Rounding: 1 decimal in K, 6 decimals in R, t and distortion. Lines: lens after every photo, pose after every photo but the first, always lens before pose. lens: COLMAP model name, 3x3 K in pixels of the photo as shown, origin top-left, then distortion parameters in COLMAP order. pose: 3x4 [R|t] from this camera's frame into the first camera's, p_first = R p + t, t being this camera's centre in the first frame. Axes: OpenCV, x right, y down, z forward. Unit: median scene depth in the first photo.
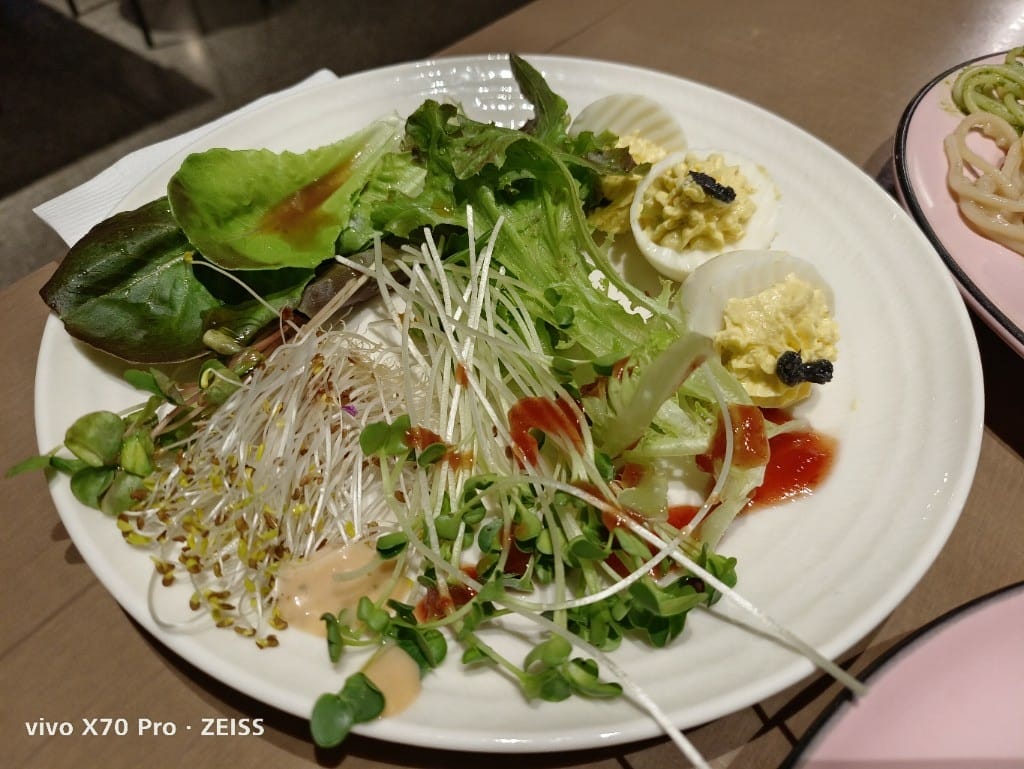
lens RADIAL K [[703.7, 0, 511.0], [0, 703.7, 382.6], [0, 0, 1]] dist [0.017624, 0.002611]
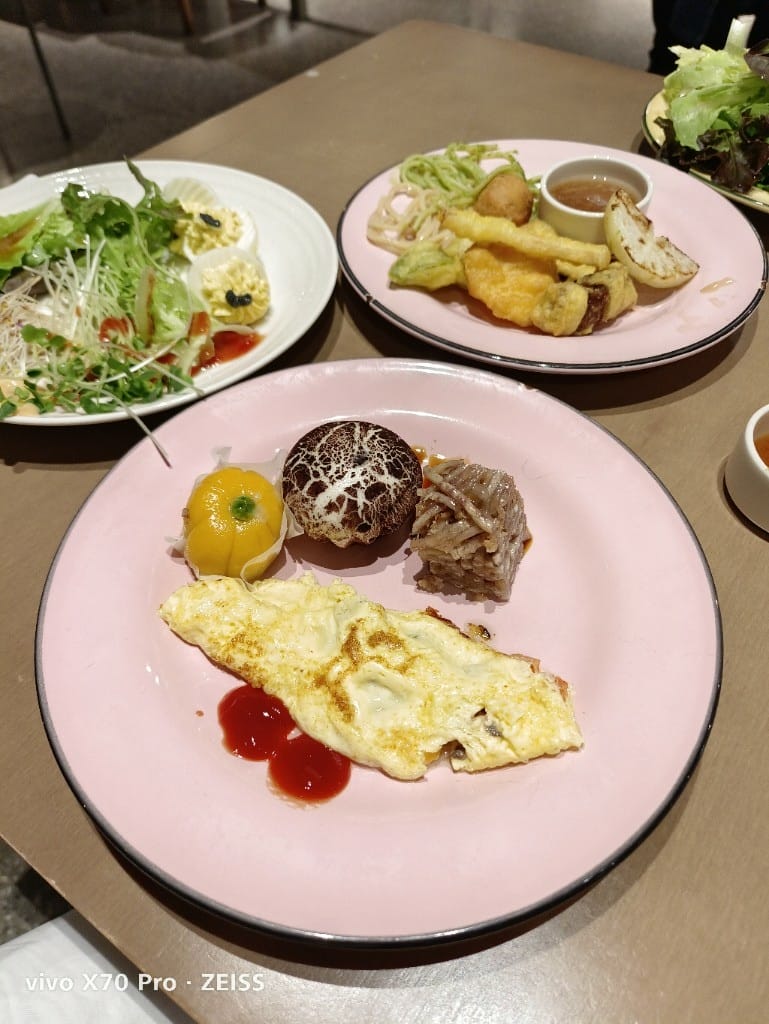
lens RADIAL K [[703.7, 0, 385.6], [0, 703.7, 513.8], [0, 0, 1]] dist [0.017624, 0.002611]
pose [[0.996882, -0.065434, 0.044097, 0.606931], [0.064813, 0.997779, 0.015390, 0.527658], [-0.045006, -0.012484, 0.998909, -0.983952]]
